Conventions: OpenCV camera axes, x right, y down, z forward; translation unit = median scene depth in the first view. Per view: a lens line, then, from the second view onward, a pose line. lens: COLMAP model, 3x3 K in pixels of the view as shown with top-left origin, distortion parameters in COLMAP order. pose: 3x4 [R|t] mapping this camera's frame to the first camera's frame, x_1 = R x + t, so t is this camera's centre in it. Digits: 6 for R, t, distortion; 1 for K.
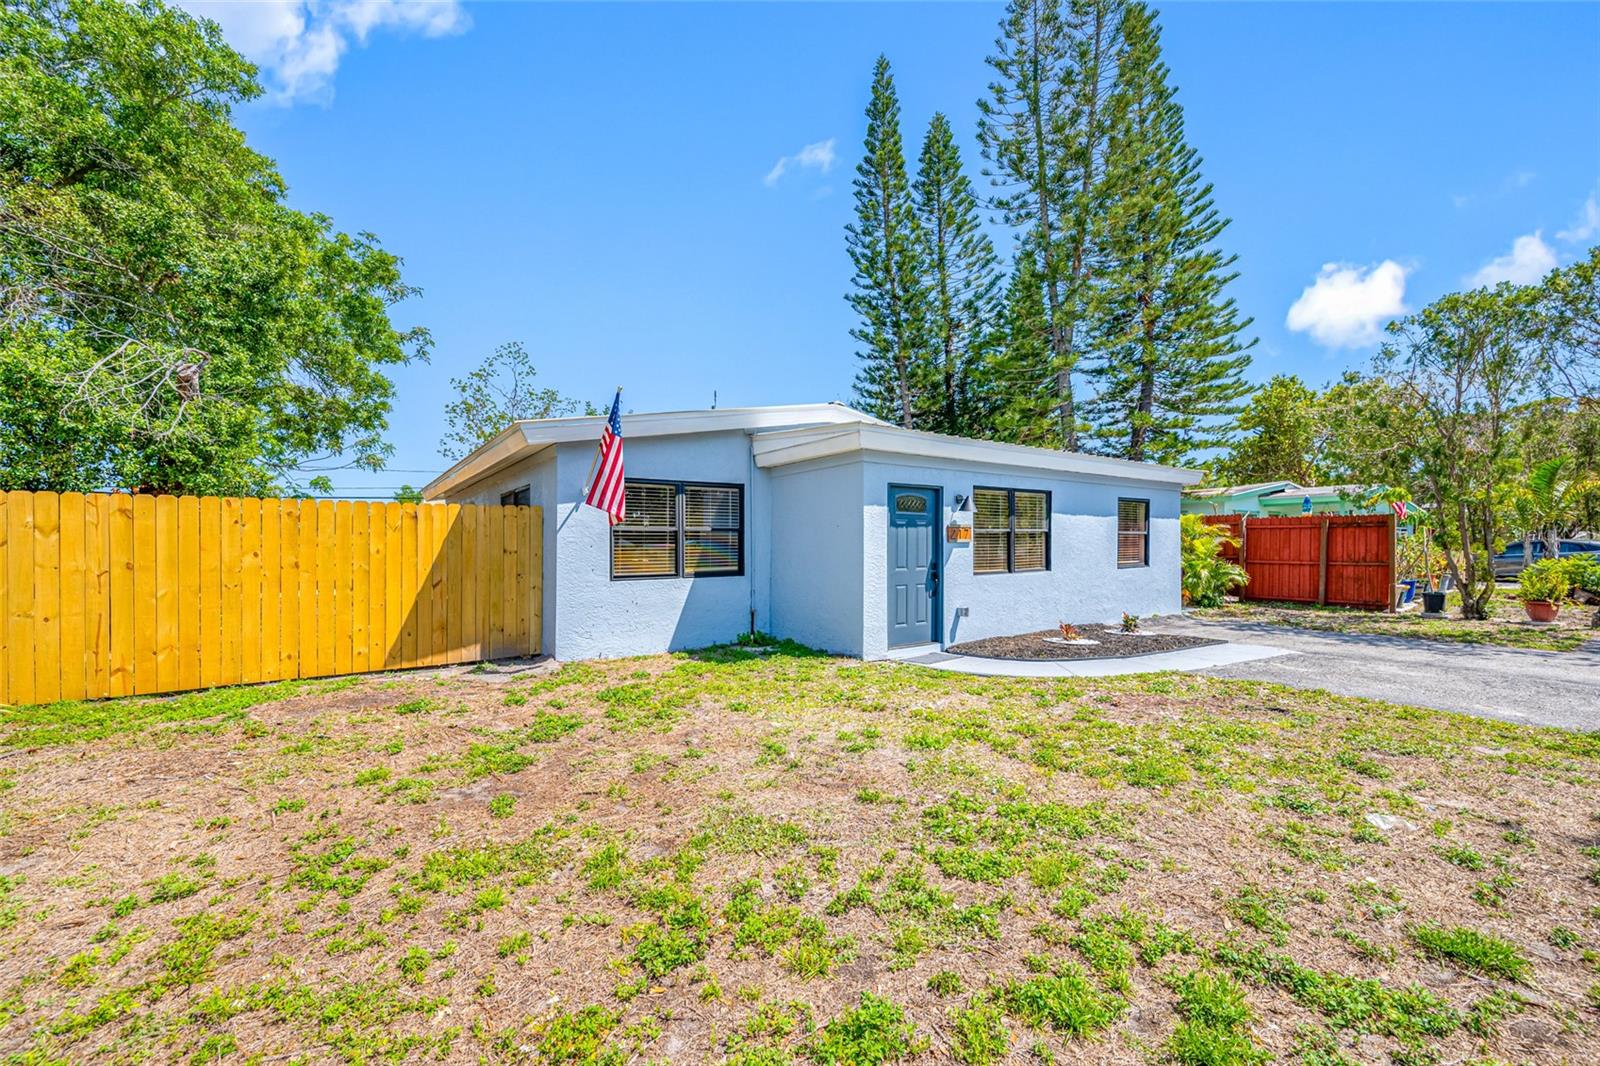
lens RADIAL K [[627.5, 0, 811.2], [0, 627.5, 541.9], [0, 0, 1]] dist [0.001455, 0.000066]
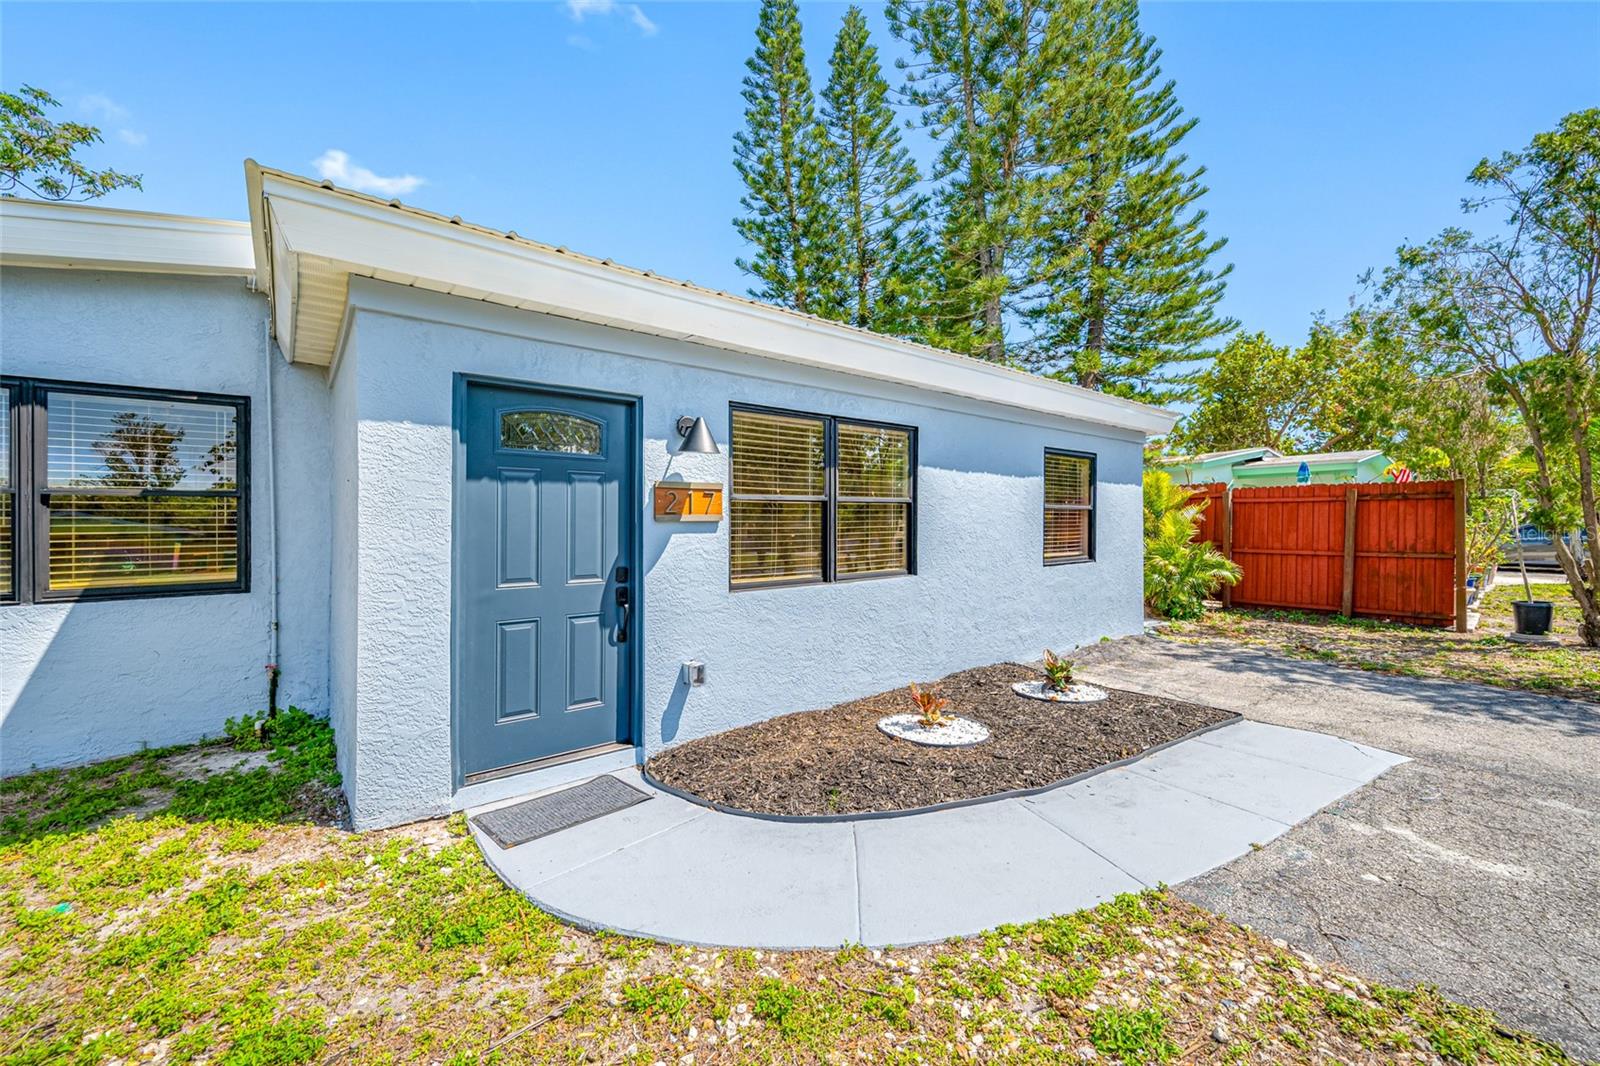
lens RADIAL K [[627.5, 0, 802.5], [0, 627.5, 520.5], [0, 0, 1]] dist [0.001455, 0.000066]
pose [[0.998740, 0.000714, 0.050188, 0.220390], [-0.000510, 0.999992, -0.004071, 0.001452], [-0.050191, 0.004040, 0.998731, 0.399098]]
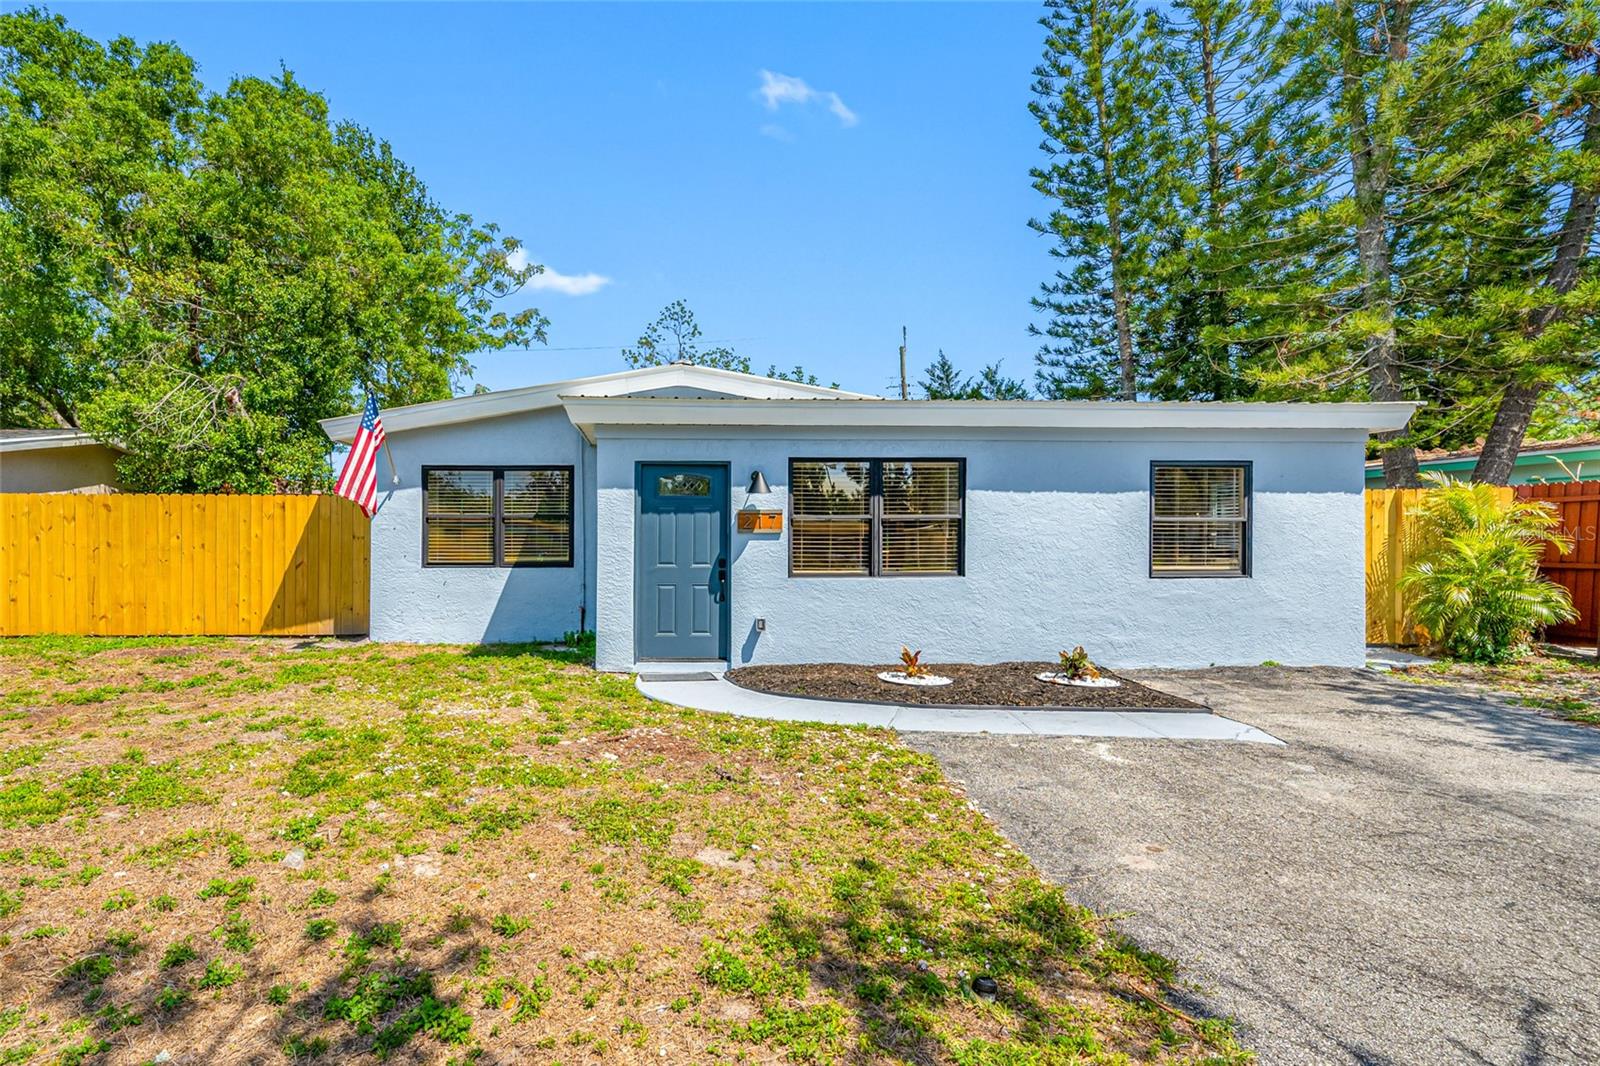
lens RADIAL K [[823.4, 0, 698.5], [0, 823.4, 527.7], [0, 0, 1]] dist [0.001450, 0.000511]
pose [[0.835536, 0.007744, -0.549381, 0.539859], [-0.004898, 0.999966, 0.006646, -0.009134], [0.549414, -0.002862, 0.835546, 0.088801]]
